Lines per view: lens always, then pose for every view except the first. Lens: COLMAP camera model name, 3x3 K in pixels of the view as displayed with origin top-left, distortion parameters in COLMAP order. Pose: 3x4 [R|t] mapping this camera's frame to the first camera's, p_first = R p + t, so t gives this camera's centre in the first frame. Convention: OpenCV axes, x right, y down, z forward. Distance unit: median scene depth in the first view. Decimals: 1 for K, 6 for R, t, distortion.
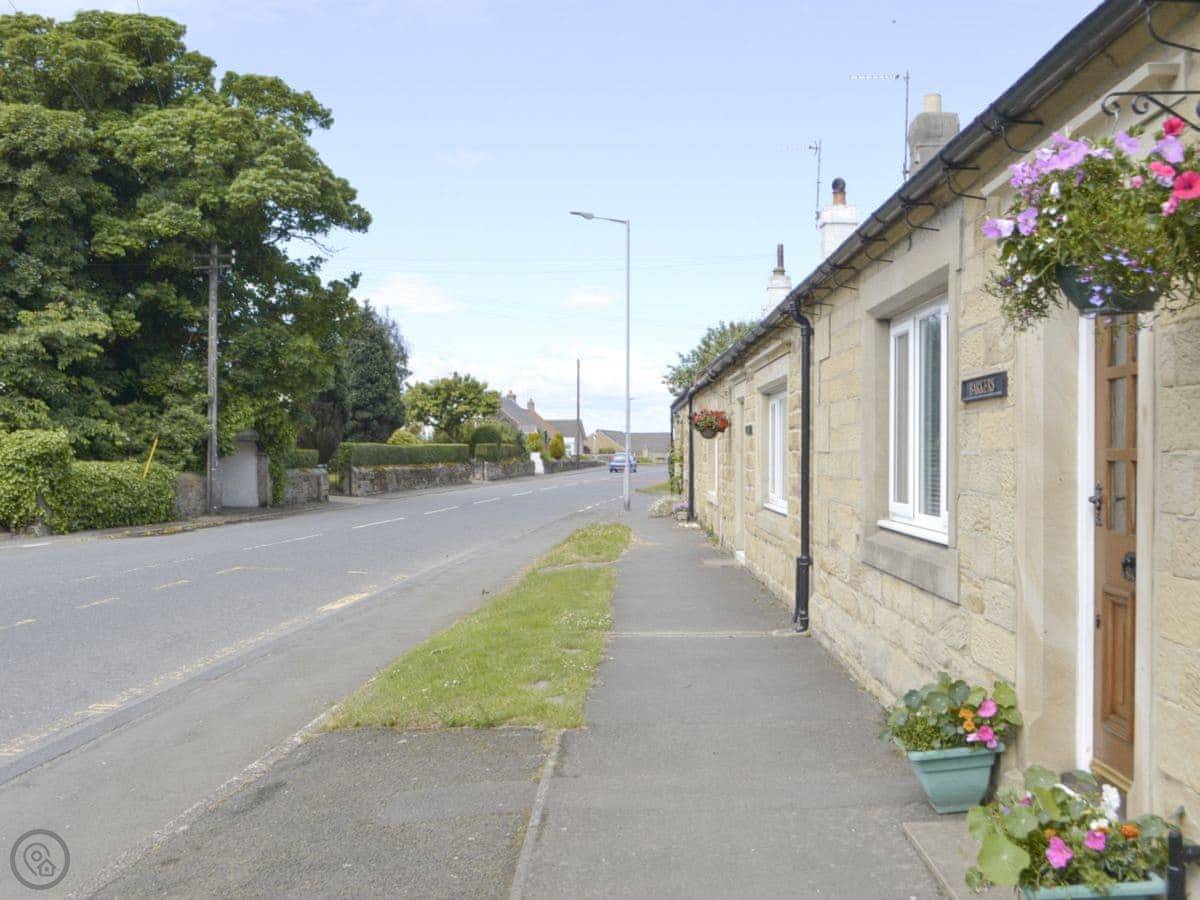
lens RADIAL K [[1277.2, 0, 600.8], [0, 1277.2, 476.5], [0, 0, 1]] dist [-0.019015, -0.021742]
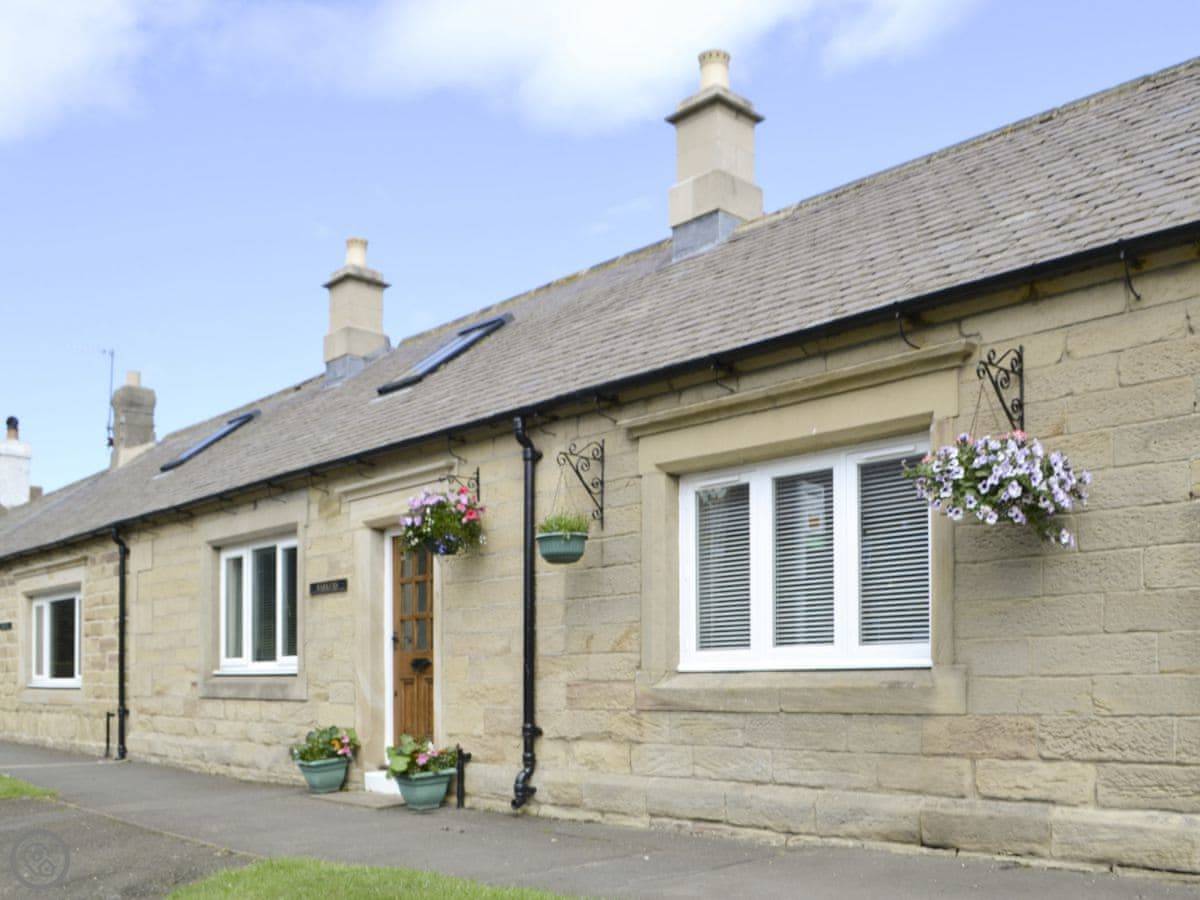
lens RADIAL K [[1277.2, 0, 600.8], [0, 1277.2, 476.5], [0, 0, 1]] dist [-0.019015, -0.021742]
pose [[0.747340, 0.104079, 0.656239, -0.795733], [0.016325, 0.984481, -0.174729, 0.130188], [-0.664241, 0.141295, 0.734043, -0.869439]]
